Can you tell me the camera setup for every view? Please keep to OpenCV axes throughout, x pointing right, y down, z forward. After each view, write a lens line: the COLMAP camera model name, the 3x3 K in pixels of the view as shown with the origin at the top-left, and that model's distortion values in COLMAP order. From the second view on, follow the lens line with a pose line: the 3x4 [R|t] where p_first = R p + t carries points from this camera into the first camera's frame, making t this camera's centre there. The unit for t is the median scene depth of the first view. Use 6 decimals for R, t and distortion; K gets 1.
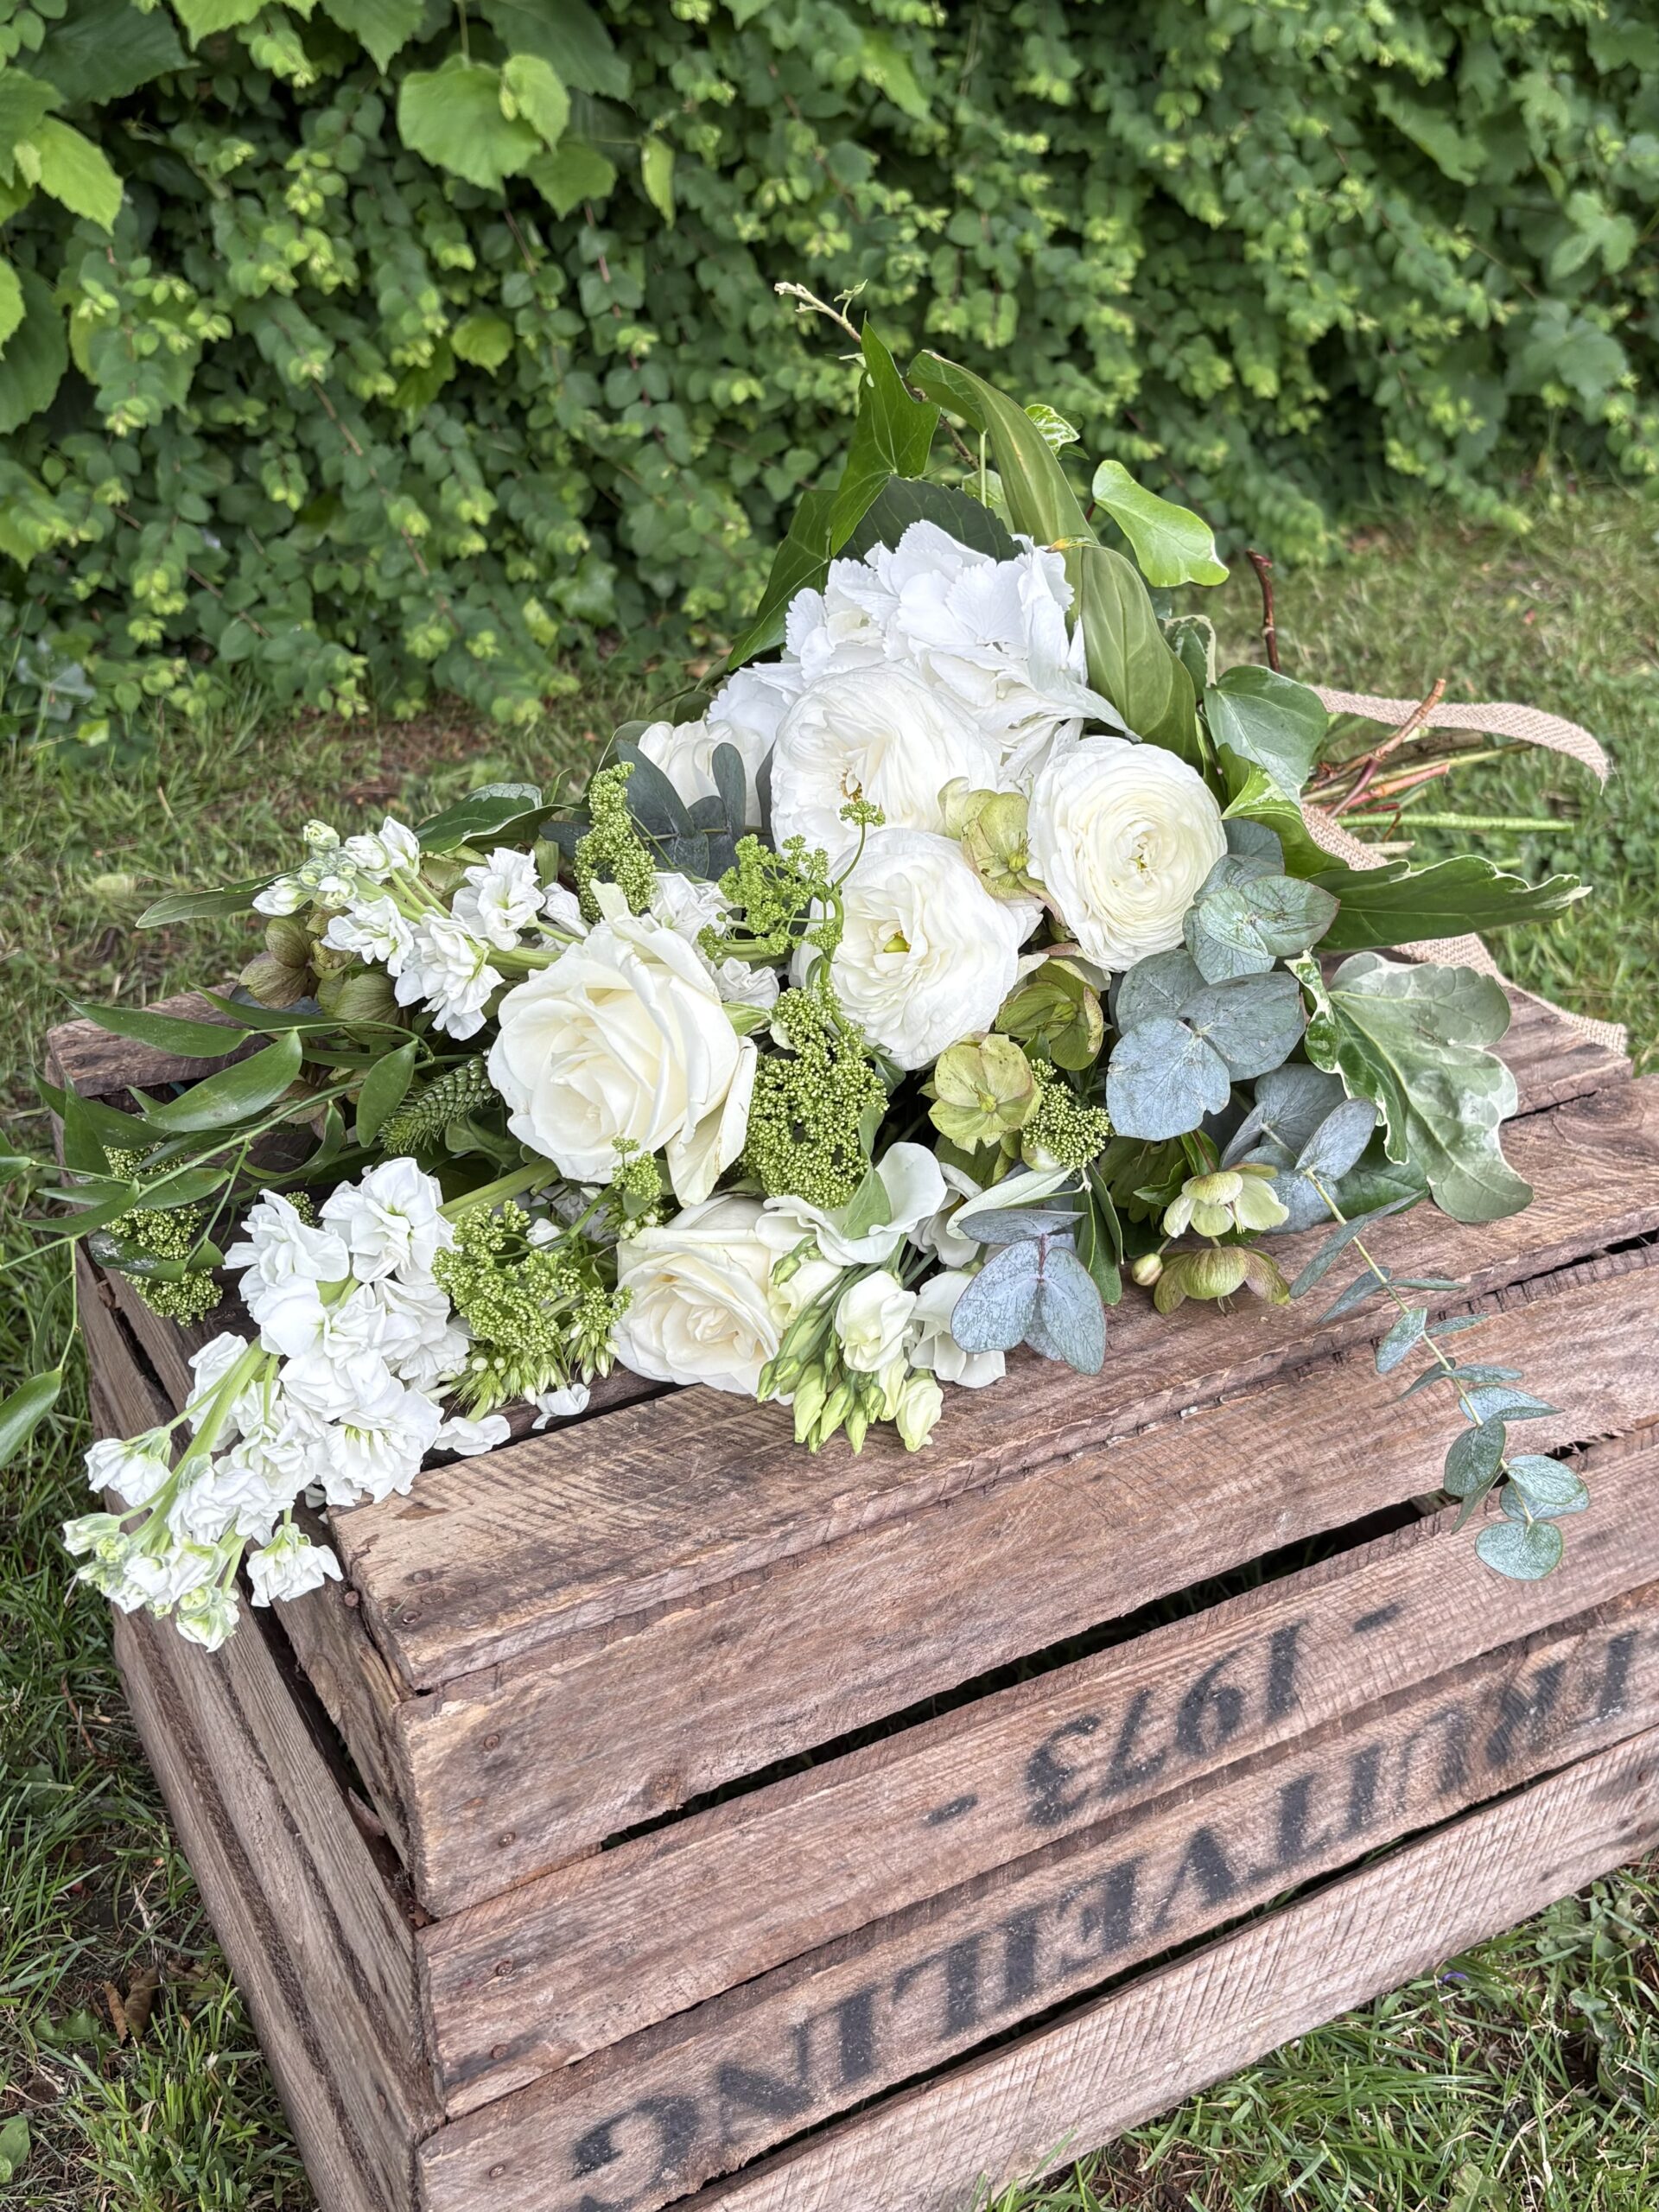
lens RADIAL K [[2004.7, 0, 1019.0], [0, 2004.7, 877.6], [0, 0, 1]] dist [0.184515, -0.483093]
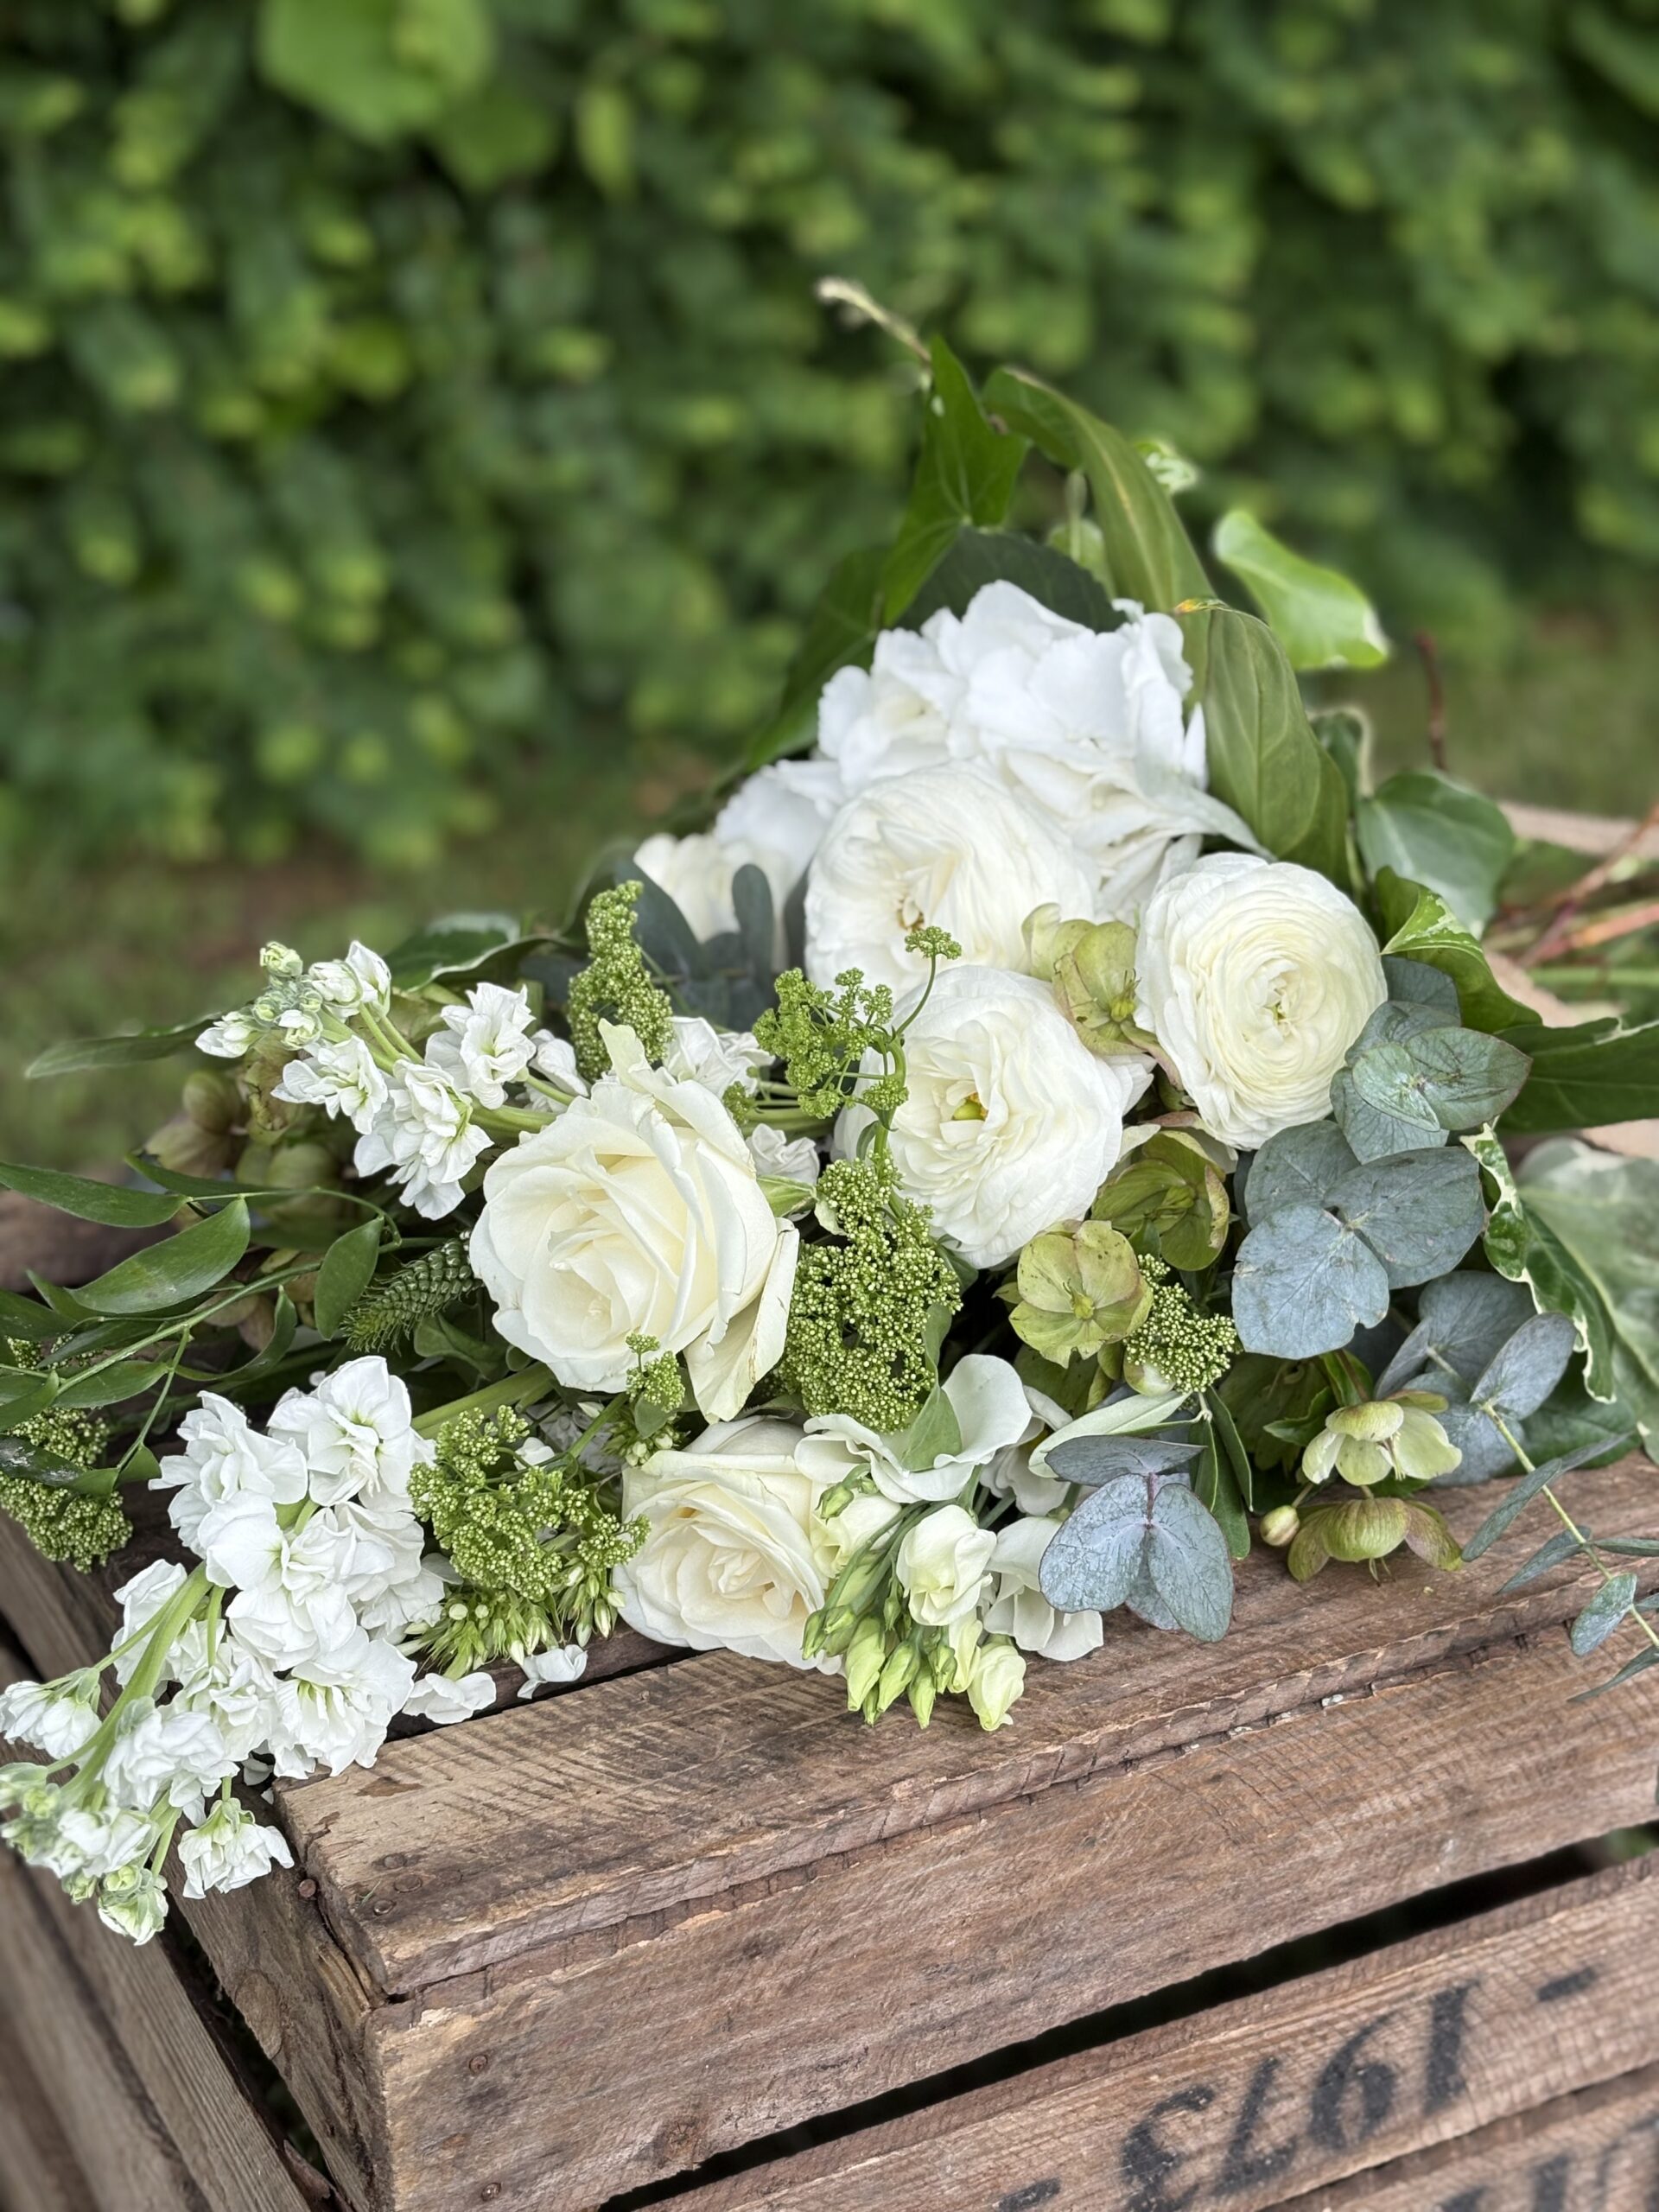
lens RADIAL K [[3302.5, 0, 836.6], [0, 3302.5, 1142.1], [0, 0, 1]] dist [0.218107, -0.905001]
pose [[0.999284, 0.013042, -0.035504, -0.067649], [-0.013869, 0.999636, -0.023159, 0.078164], [0.035189, 0.023635, 0.999101, -0.320802]]
